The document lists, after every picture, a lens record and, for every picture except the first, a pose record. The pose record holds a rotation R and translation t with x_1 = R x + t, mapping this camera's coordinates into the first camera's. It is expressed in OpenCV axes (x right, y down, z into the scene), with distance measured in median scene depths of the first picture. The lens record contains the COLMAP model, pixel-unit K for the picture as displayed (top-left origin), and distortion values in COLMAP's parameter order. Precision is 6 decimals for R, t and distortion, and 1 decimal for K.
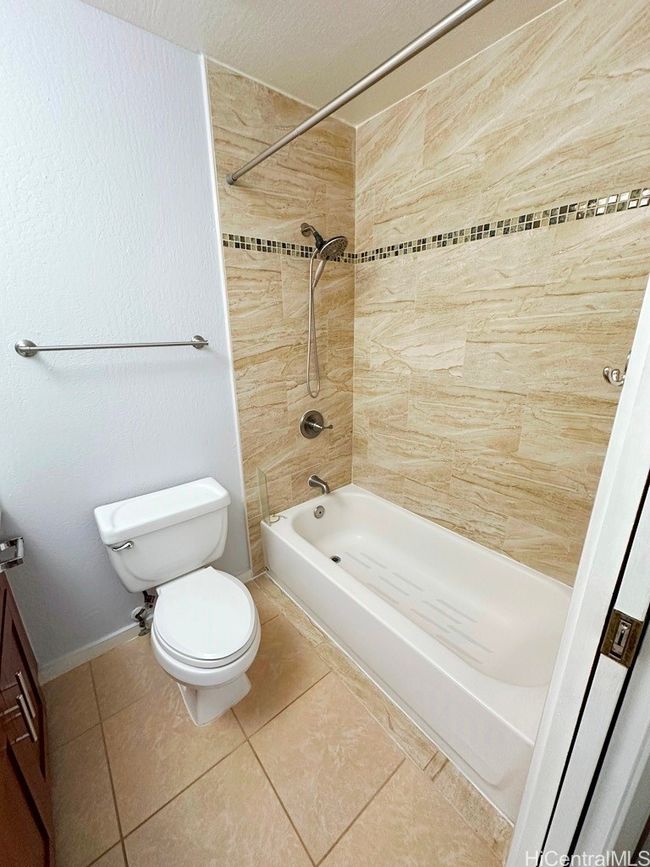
lens RADIAL K [[345.0, 0, 326.8], [0, 345.0, 434.8], [0, 0, 1]] dist [0.000099, 0.000273]
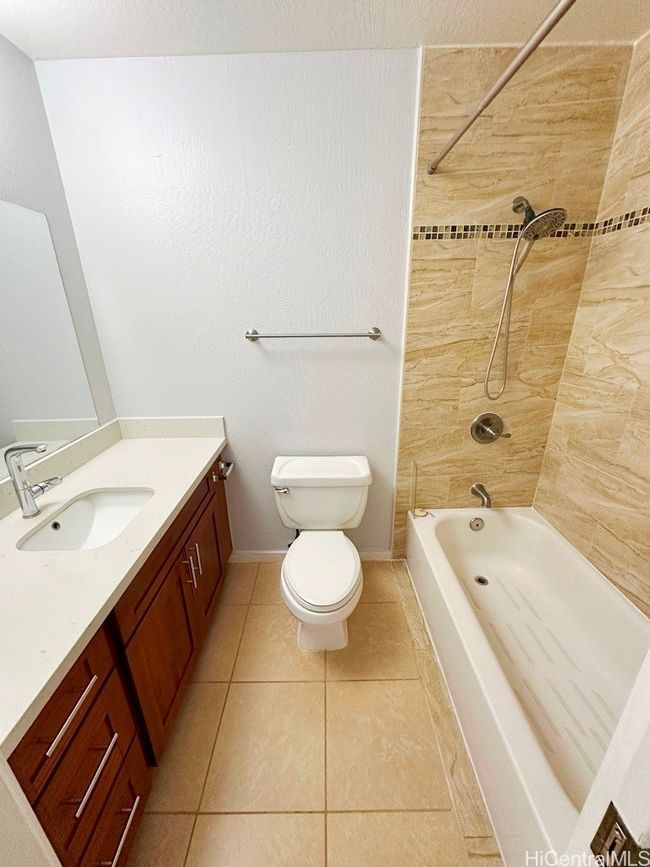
lens RADIAL K [[345.0, 0, 328.2], [0, 345.0, 435.7], [0, 0, 1]] dist [0.000099, 0.000273]
pose [[0.775923, 0.219957, -0.591238, 0.207293], [-0.185718, 0.975355, 0.119129, -0.051015], [0.602870, 0.017368, 0.797651, 0.043027]]
